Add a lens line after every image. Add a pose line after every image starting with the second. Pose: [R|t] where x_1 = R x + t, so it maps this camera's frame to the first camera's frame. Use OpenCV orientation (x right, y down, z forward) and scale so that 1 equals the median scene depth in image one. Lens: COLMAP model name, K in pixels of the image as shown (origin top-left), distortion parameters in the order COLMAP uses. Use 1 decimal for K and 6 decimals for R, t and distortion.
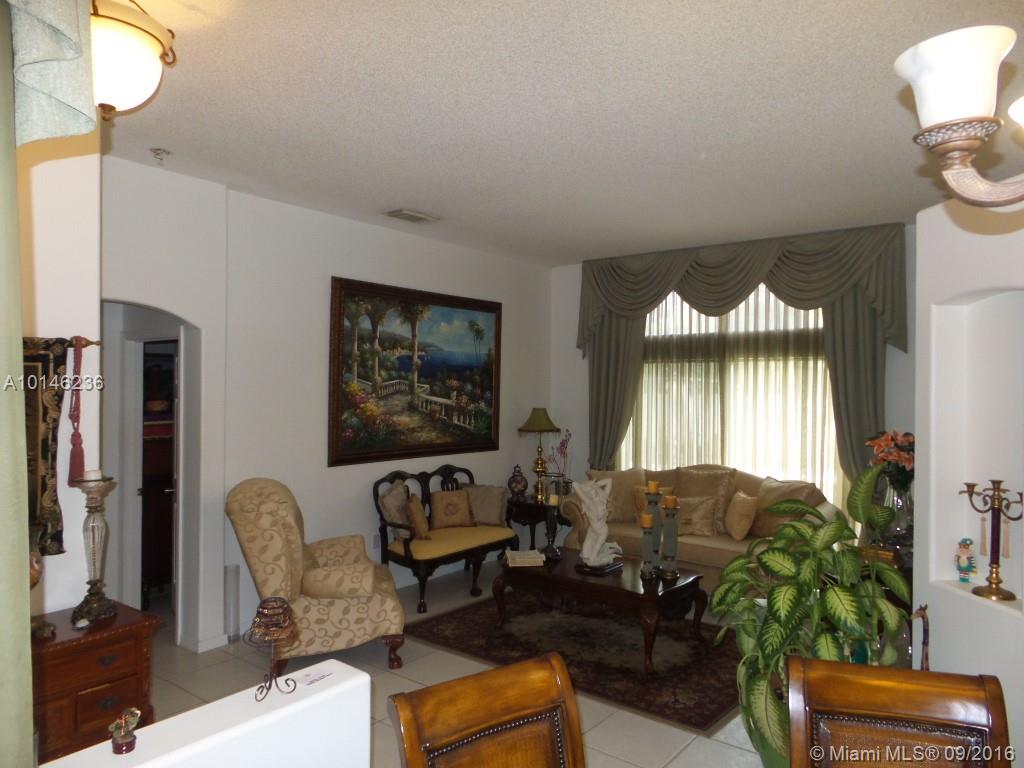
lens RADIAL K [[716.2, 0, 512.0], [0, 716.2, 384.0], [0, 0, 1]] dist [0.010293, -0.002840]
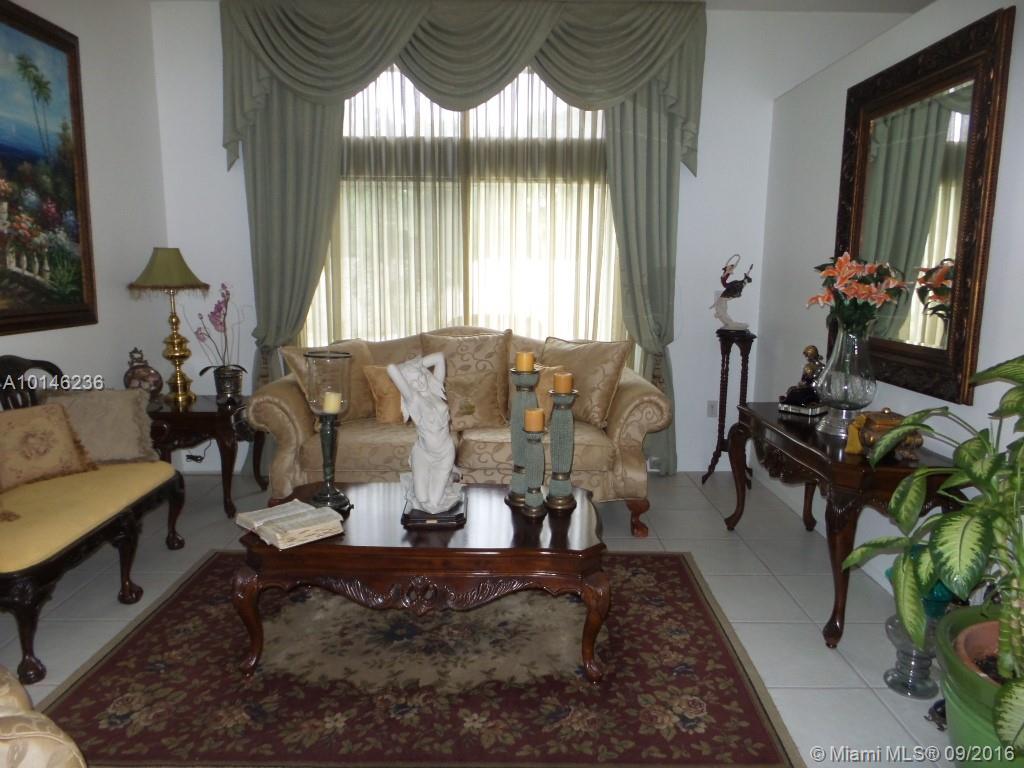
lens RADIAL K [[716.2, 0, 512.0], [0, 716.2, 384.0], [0, 0, 1]] dist [0.010293, -0.002840]
pose [[0.778462, -0.099142, 0.619812, -0.122600], [-0.006874, 0.986042, 0.166355, 0.046621], [-0.627654, -0.133761, 0.766915, 0.395057]]
